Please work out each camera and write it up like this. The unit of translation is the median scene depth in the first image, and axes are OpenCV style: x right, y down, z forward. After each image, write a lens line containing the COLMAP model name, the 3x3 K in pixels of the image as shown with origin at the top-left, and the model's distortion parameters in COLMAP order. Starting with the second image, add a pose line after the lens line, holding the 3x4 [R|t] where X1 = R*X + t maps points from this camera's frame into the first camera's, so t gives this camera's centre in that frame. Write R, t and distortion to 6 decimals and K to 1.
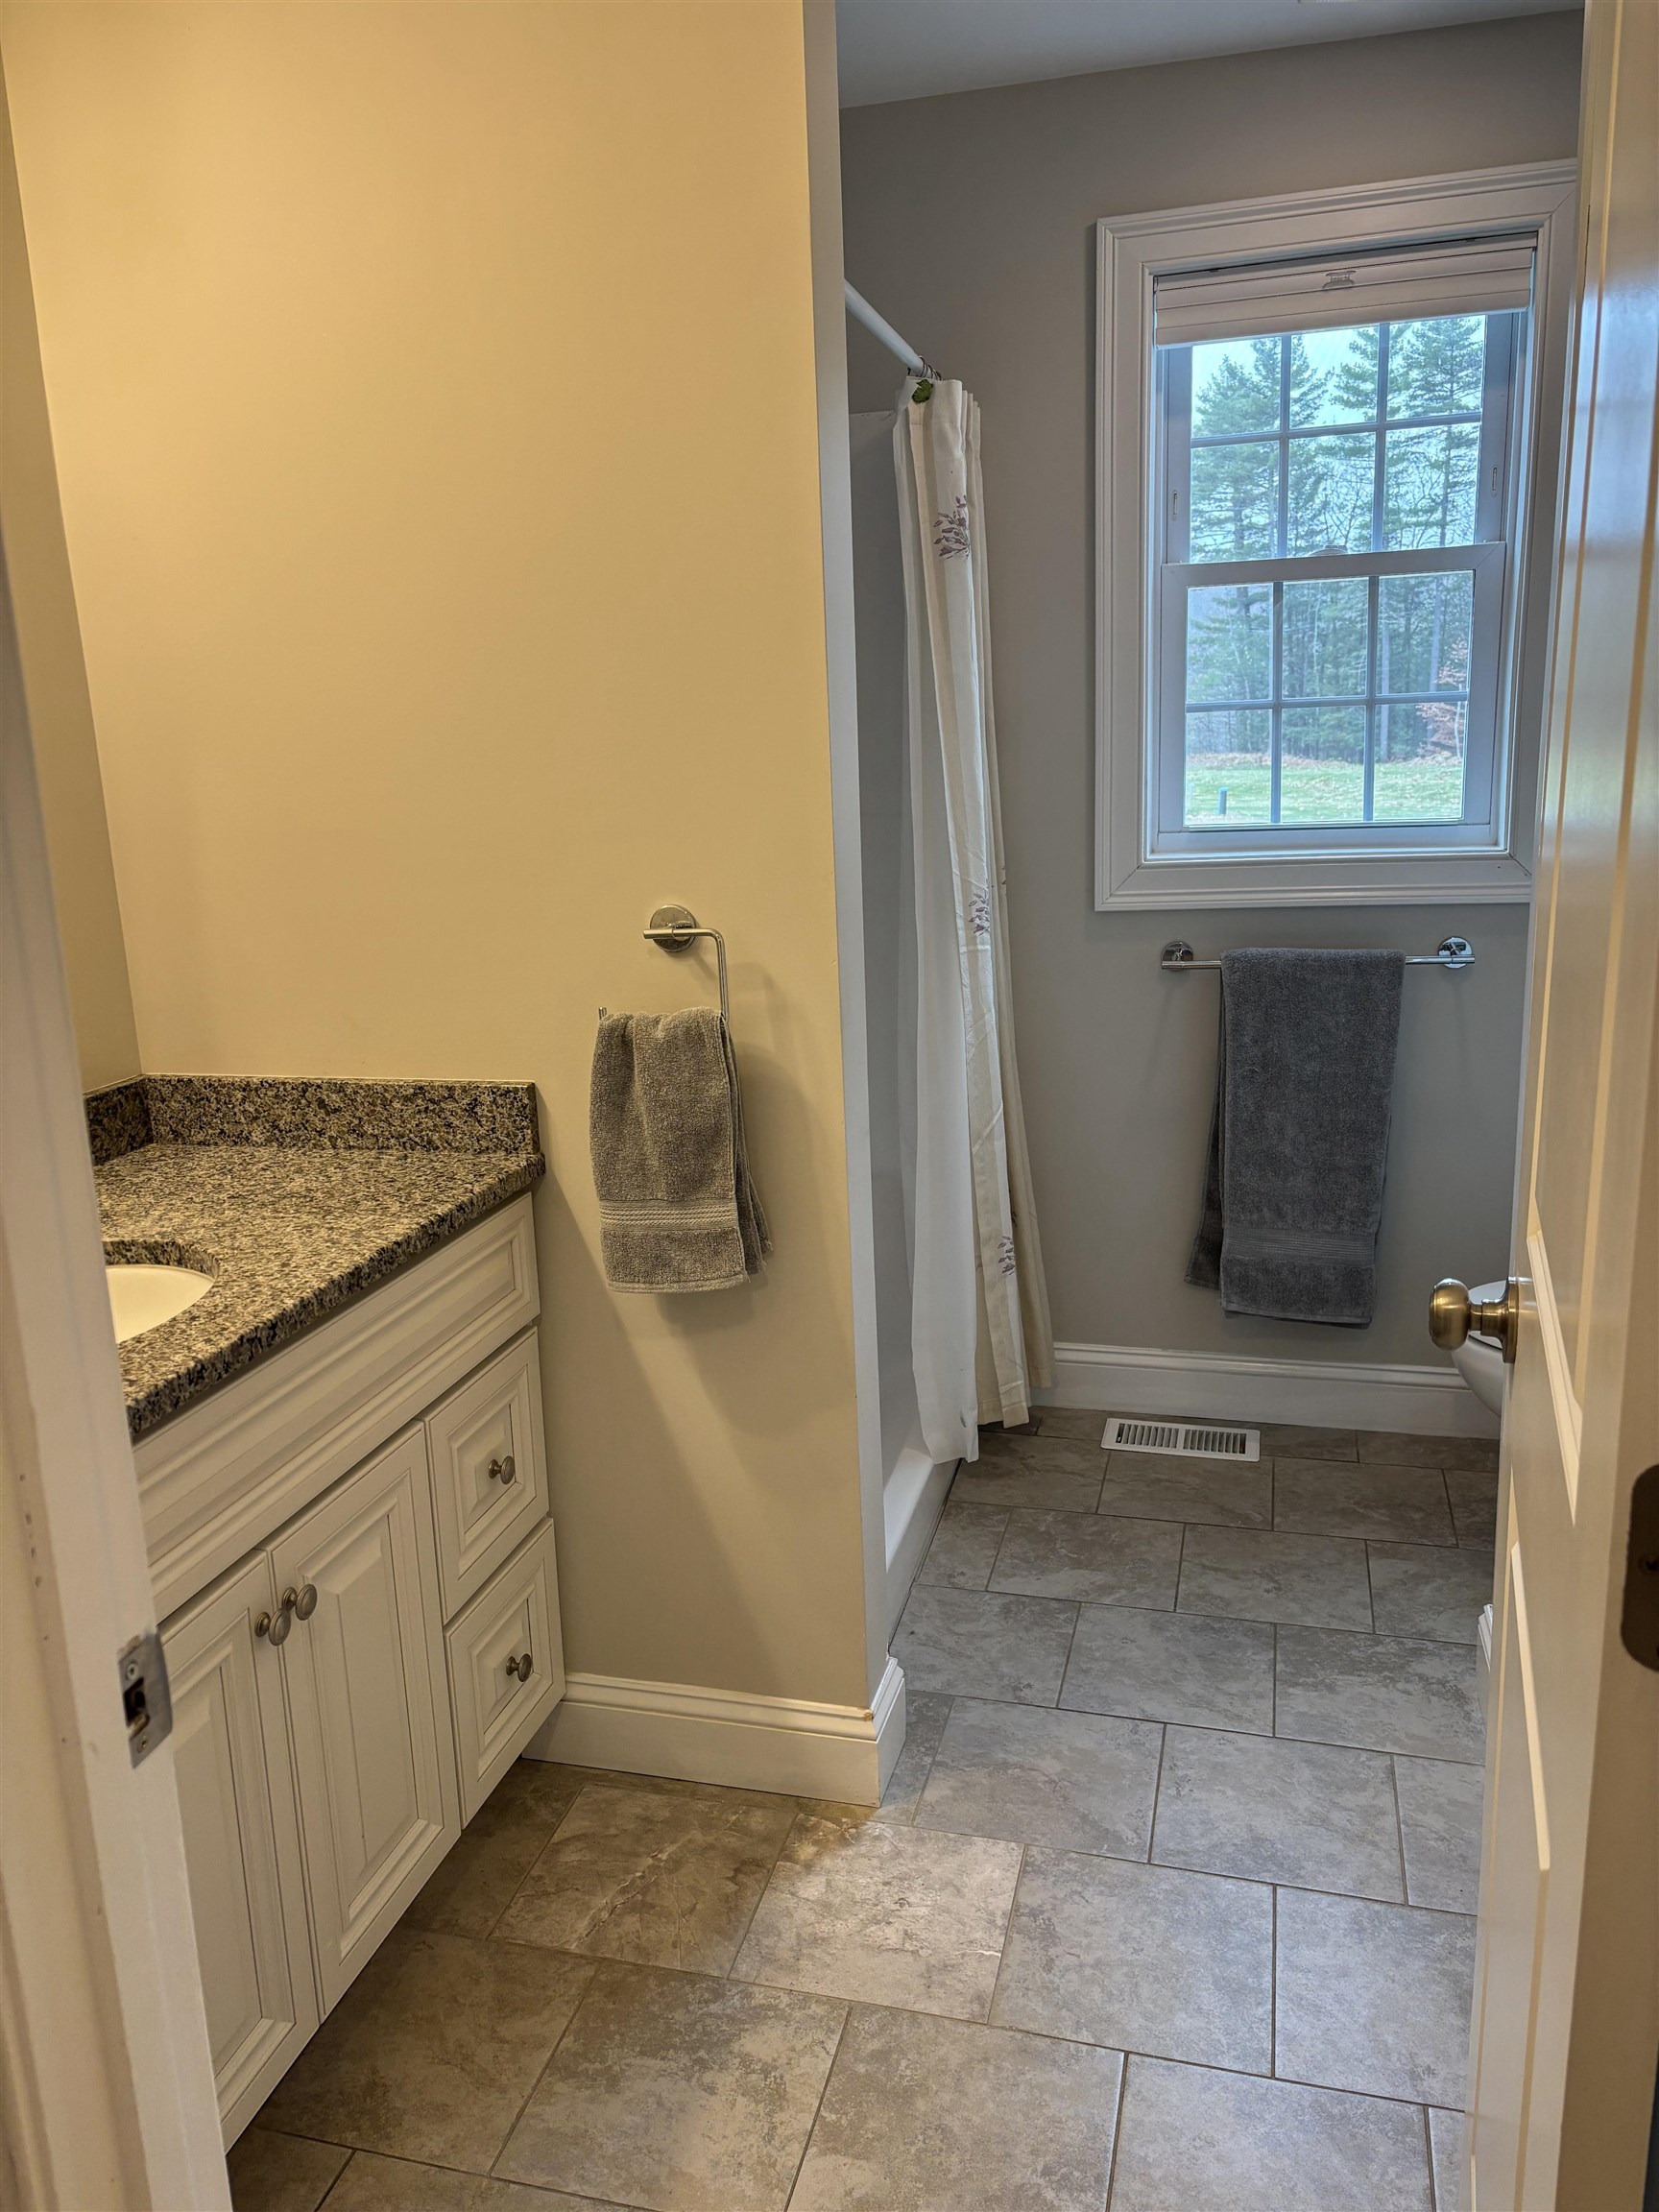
lens RADIAL K [[1637.0, 0, 829.5], [0, 1637.0, 1106.0], [0, 0, 1]] dist [0.021468, -0.050871]
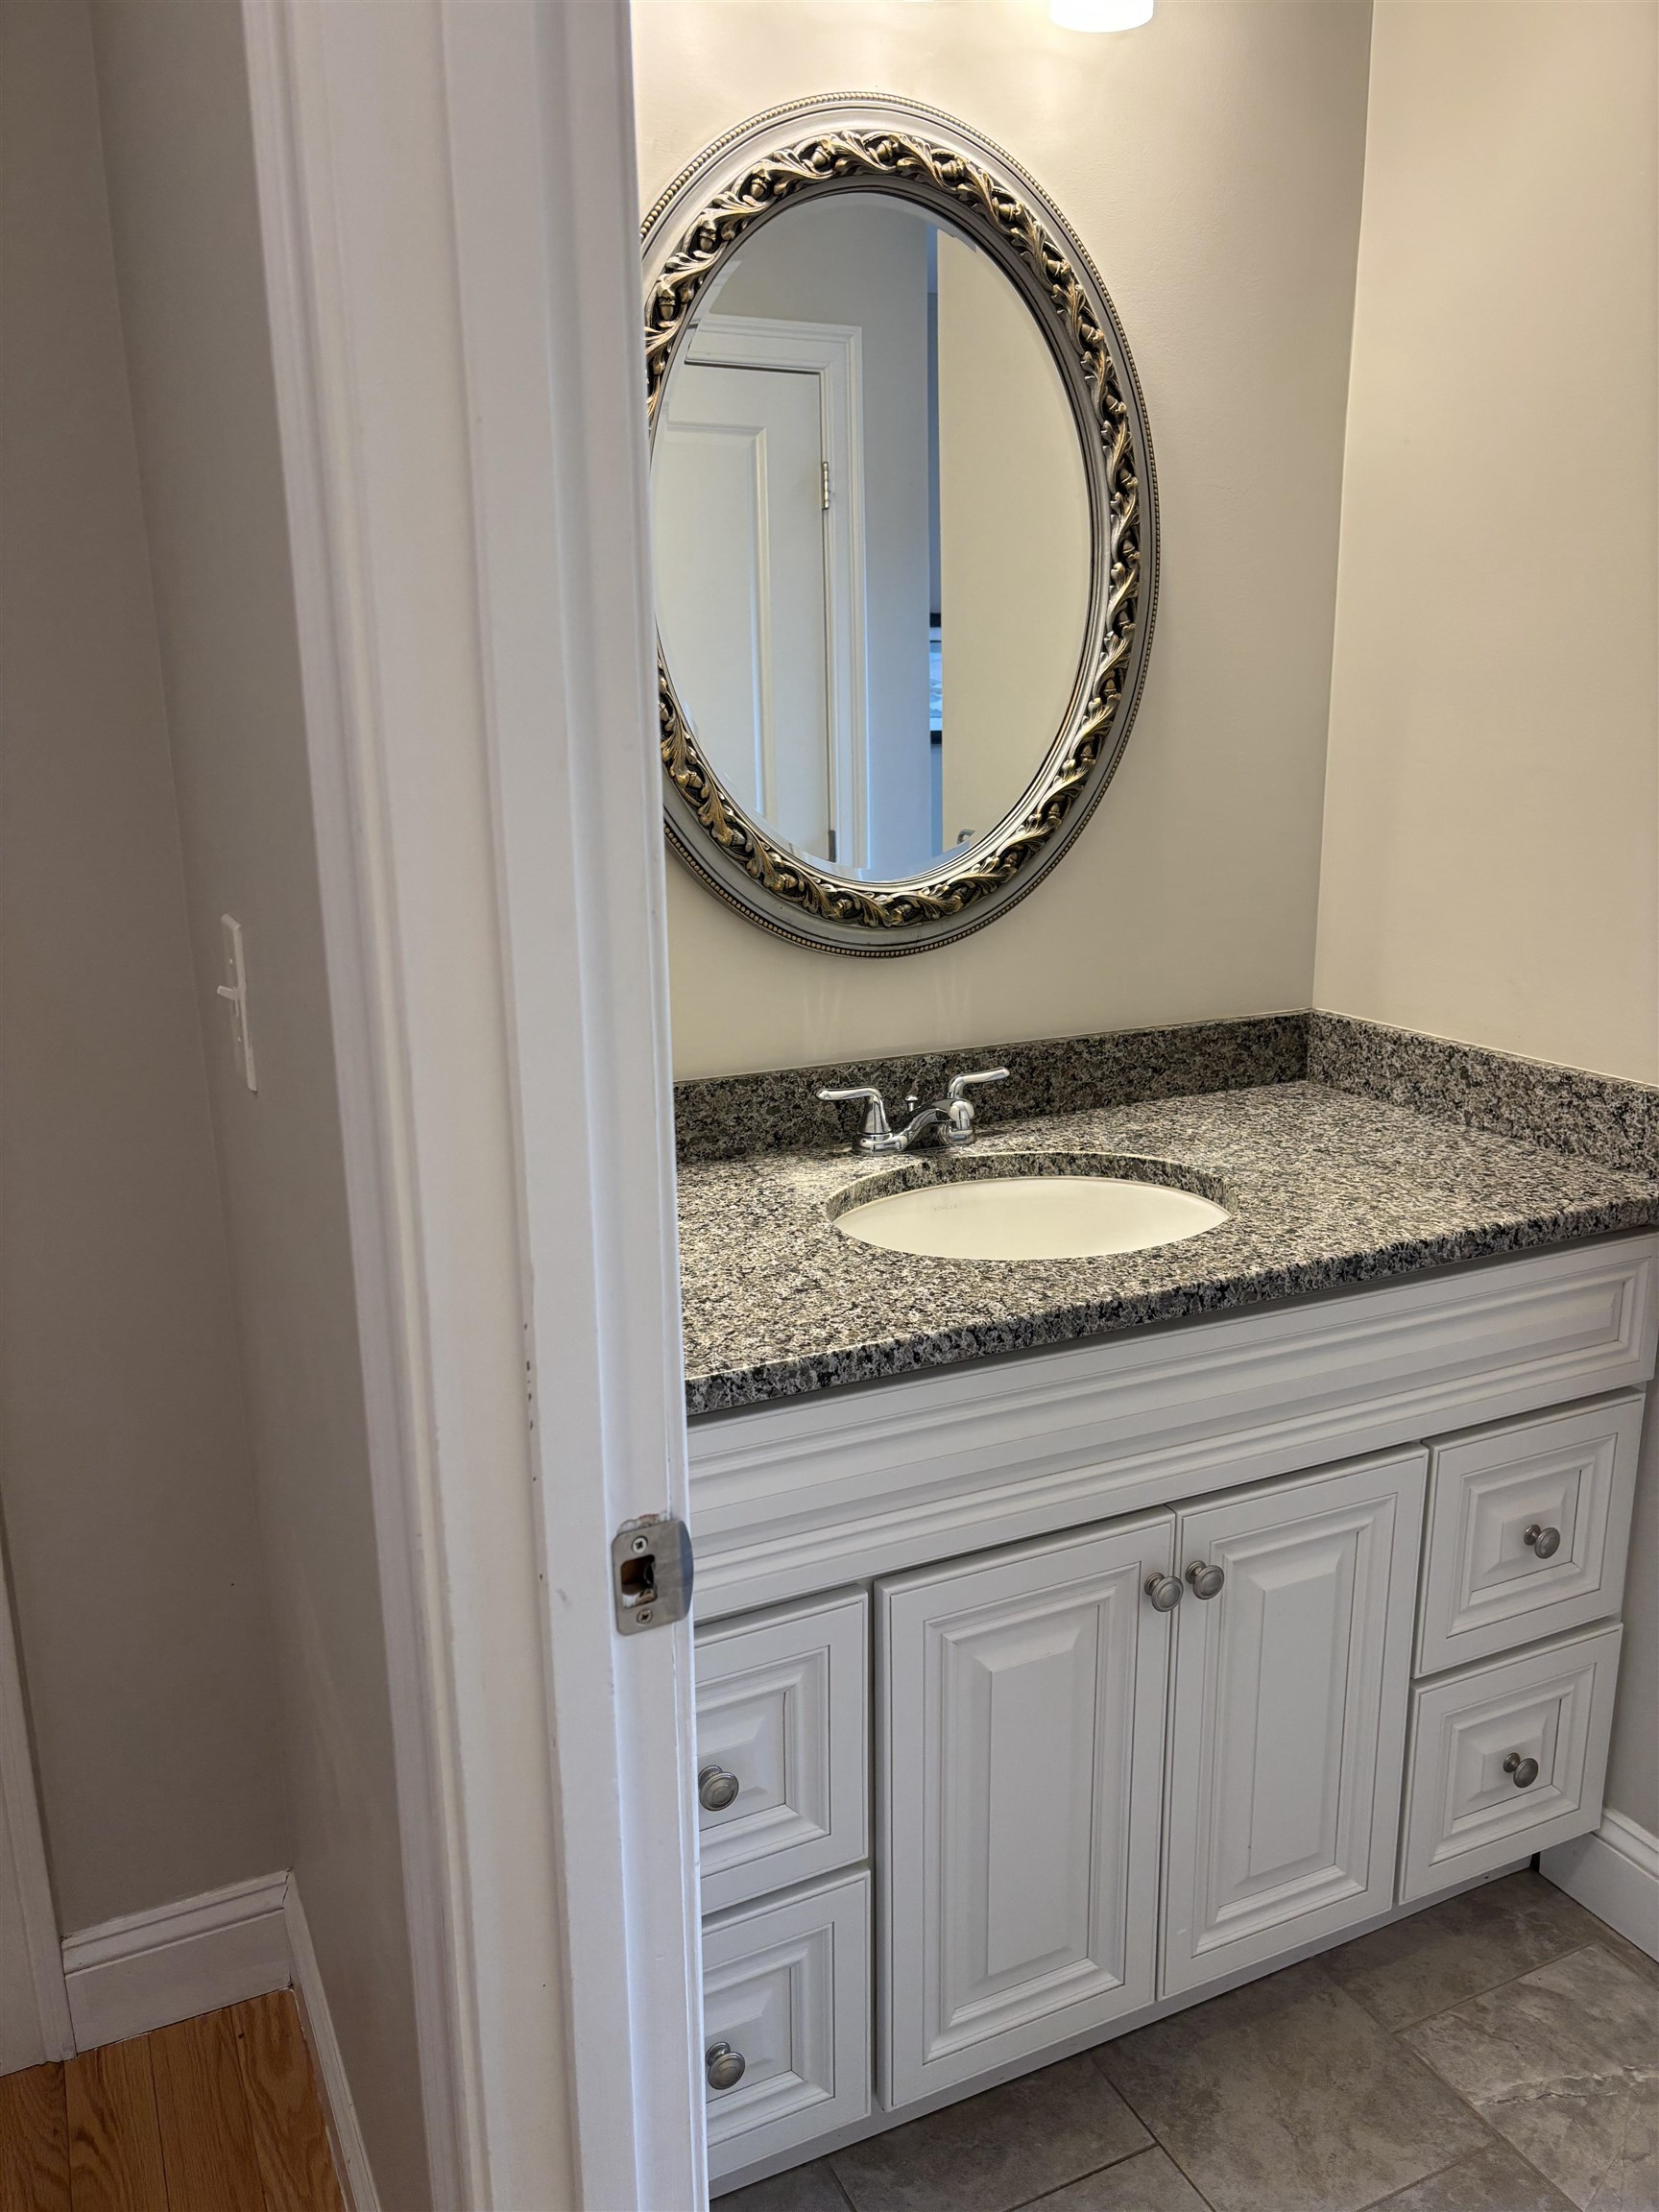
lens RADIAL K [[1637.0, 0, 829.5], [0, 1637.0, 1106.0], [0, 0, 1]] dist [0.021468, -0.050871]
pose [[0.631254, 0.209856, -0.746645, 0.154306], [-0.182107, 0.975889, 0.120326, -0.030864], [0.753893, 0.060013, 0.654250, 0.166073]]
